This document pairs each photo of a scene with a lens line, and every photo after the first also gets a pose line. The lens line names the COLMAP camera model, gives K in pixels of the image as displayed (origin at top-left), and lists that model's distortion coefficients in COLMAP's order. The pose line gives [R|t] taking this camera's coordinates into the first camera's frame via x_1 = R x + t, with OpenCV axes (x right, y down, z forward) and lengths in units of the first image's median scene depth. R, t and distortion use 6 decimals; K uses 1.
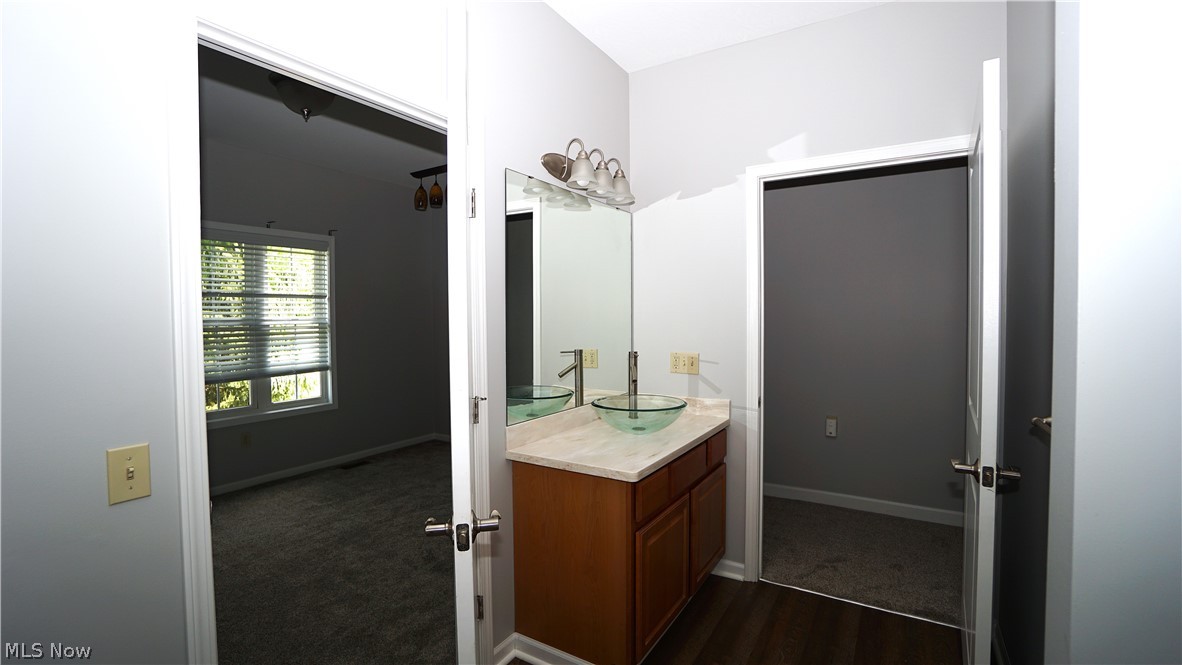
lens RADIAL K [[521.0, 0, 583.6], [0, 521.0, 329.1], [0, 0, 1]] dist [-0.063669, 0.022401]
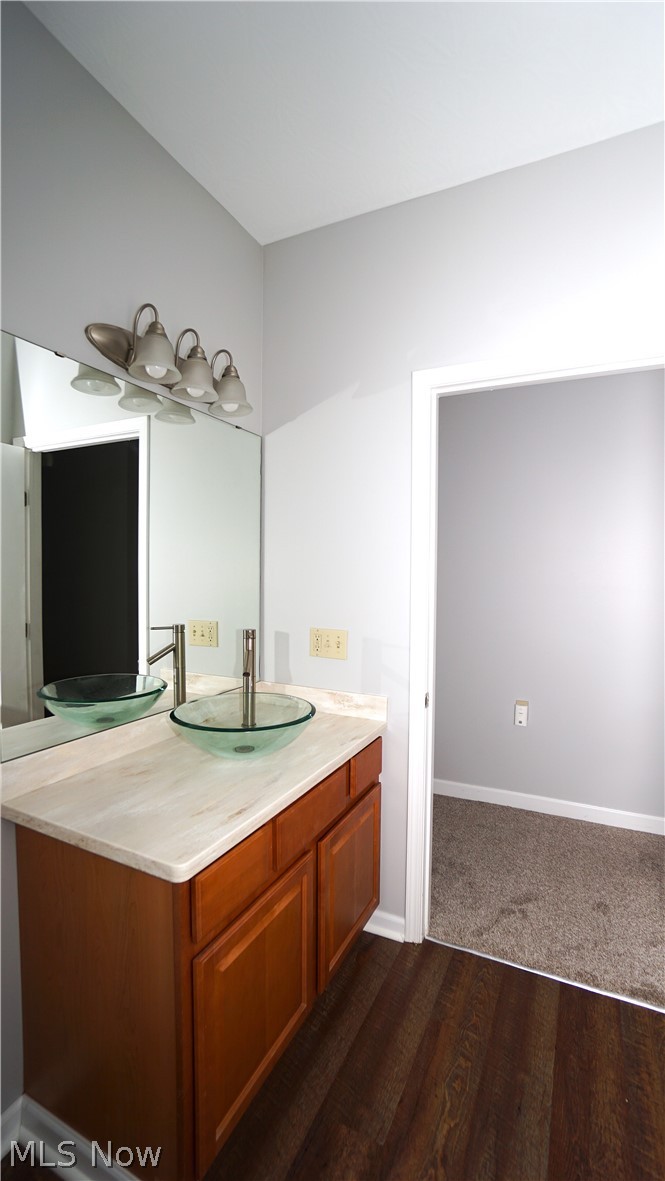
lens RADIAL K [[519.3, 0, 332.5], [0, 519.3, 590.5], [0, 0, 1]] dist [-0.022996, 0.000769]
pose [[0.994824, 0.017453, 0.100104, 0.134939], [-0.018514, 0.999782, 0.009679, -0.019246], [-0.099914, -0.011483, 0.994930, 0.294073]]
